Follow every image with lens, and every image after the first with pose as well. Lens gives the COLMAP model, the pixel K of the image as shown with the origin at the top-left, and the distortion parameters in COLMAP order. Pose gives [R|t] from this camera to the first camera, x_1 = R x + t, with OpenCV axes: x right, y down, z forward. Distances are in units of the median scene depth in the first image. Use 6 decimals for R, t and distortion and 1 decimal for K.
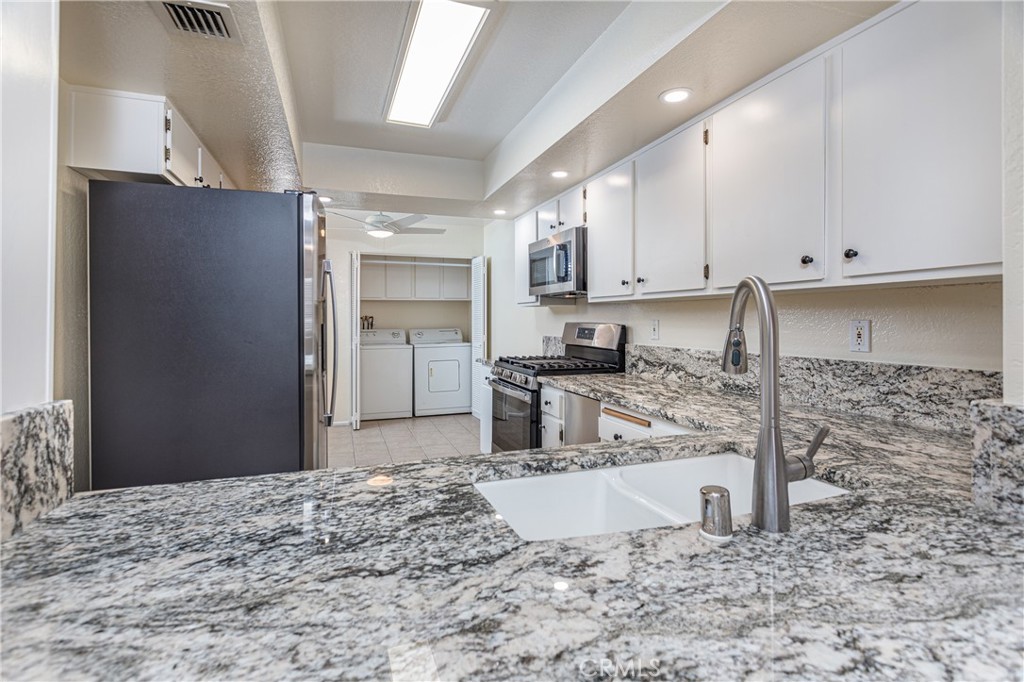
lens RADIAL K [[484.6, 0, 510.2], [0, 484.6, 319.8], [0, 0, 1]] dist [-0.002280, 0.001982]
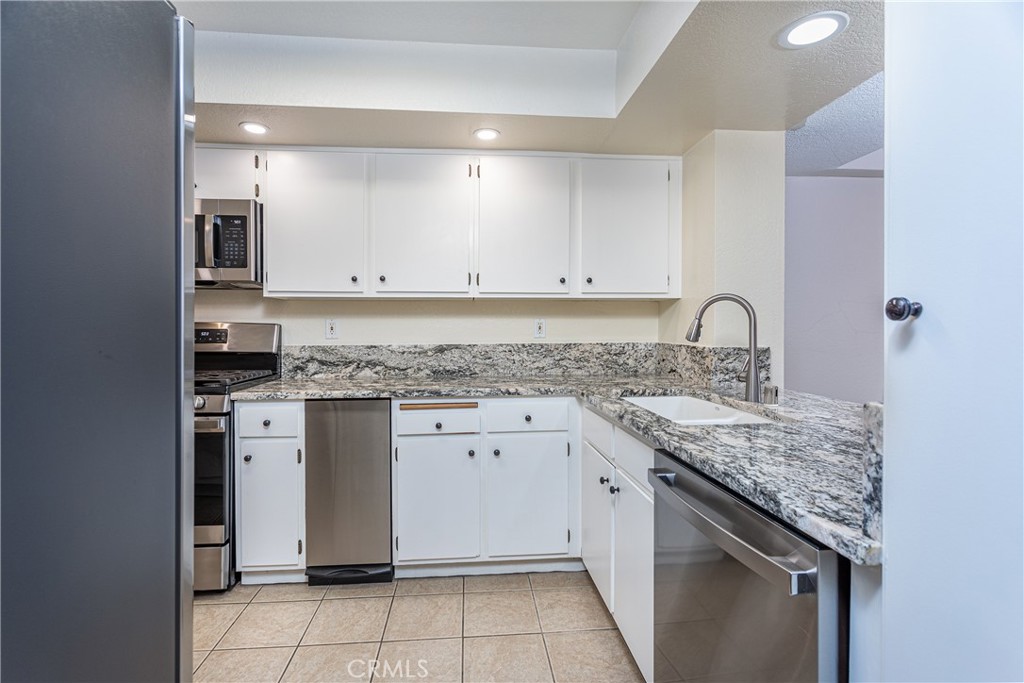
lens RADIAL K [[484.6, 0, 501.1], [0, 484.6, 331.9], [0, 0, 1]] dist [-0.002280, 0.001982]
pose [[0.255740, -0.011574, 0.966676, -0.710457], [0.000166, 0.999929, 0.011928, 0.020144], [-0.966746, -0.002891, 0.255724, 0.545108]]
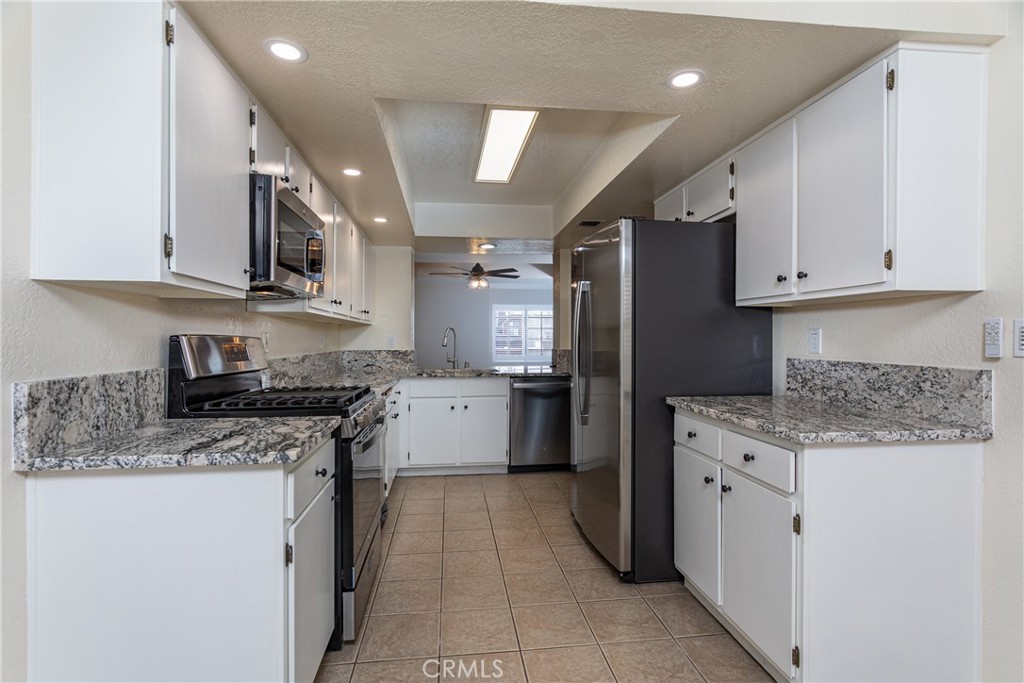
lens RADIAL K [[484.6, 0, 499.7], [0, 484.6, 339.5], [0, 0, 1]] dist [-0.002280, 0.001982]
pose [[-0.973618, 0.003137, 0.228164, -0.486300], [0.003063, 0.999995, -0.000681, 0.020508], [-0.228165, 0.000036, -0.973623, 2.358961]]
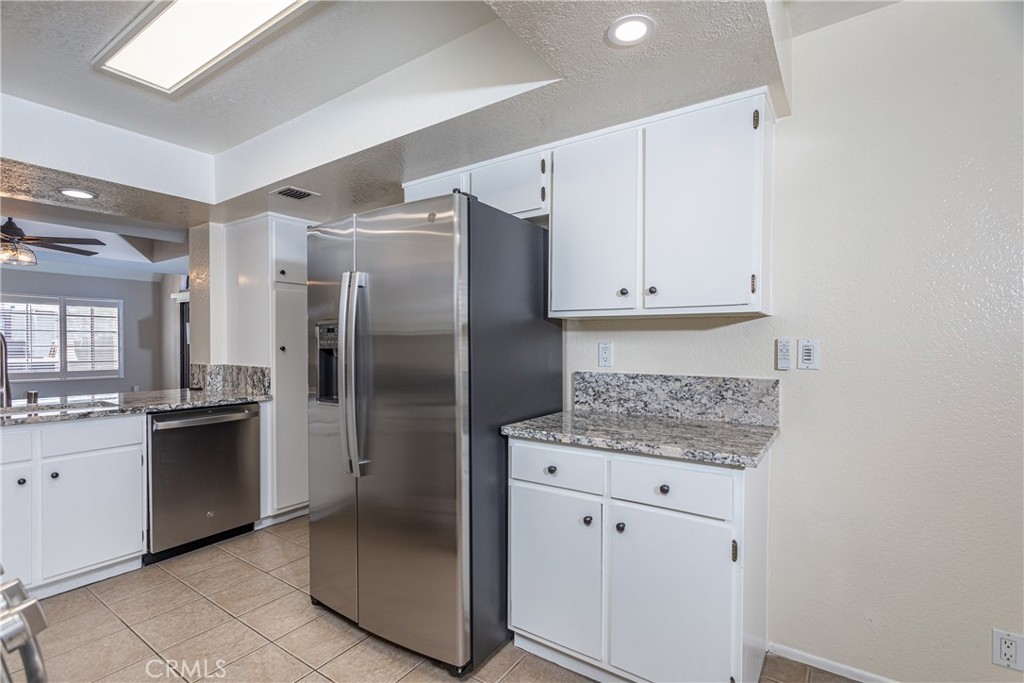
lens RADIAL K [[484.6, 0, 501.1], [0, 484.6, 351.1], [0, 0, 1]] dist [-0.002280, 0.001982]
pose [[-0.818989, 0.010470, -0.573714, -0.120211], [0.002998, 0.999898, 0.013968, 0.002712], [0.573802, 0.009720, -0.818937, 1.959732]]
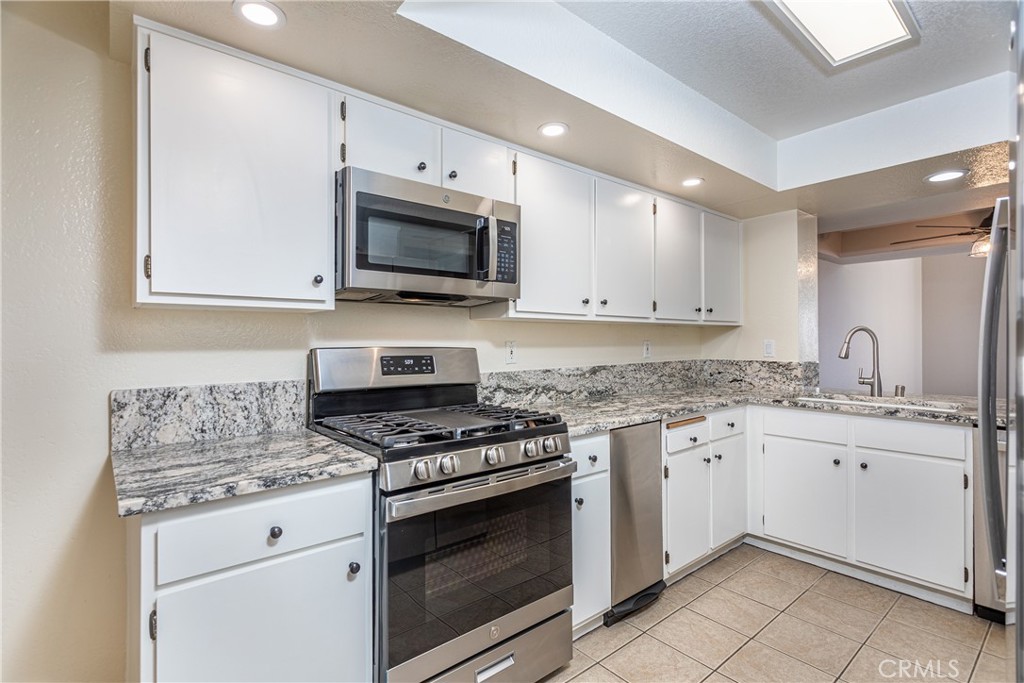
lens RADIAL K [[484.6, 0, 502.3], [0, 484.6, 336.5], [0, 0, 1]] dist [-0.002280, 0.001982]
pose [[-0.343104, 0.009837, 0.939246, -0.669379], [0.002887, 0.999951, -0.009418, -0.000137], [-0.939293, -0.000520, -0.343115, 1.691544]]
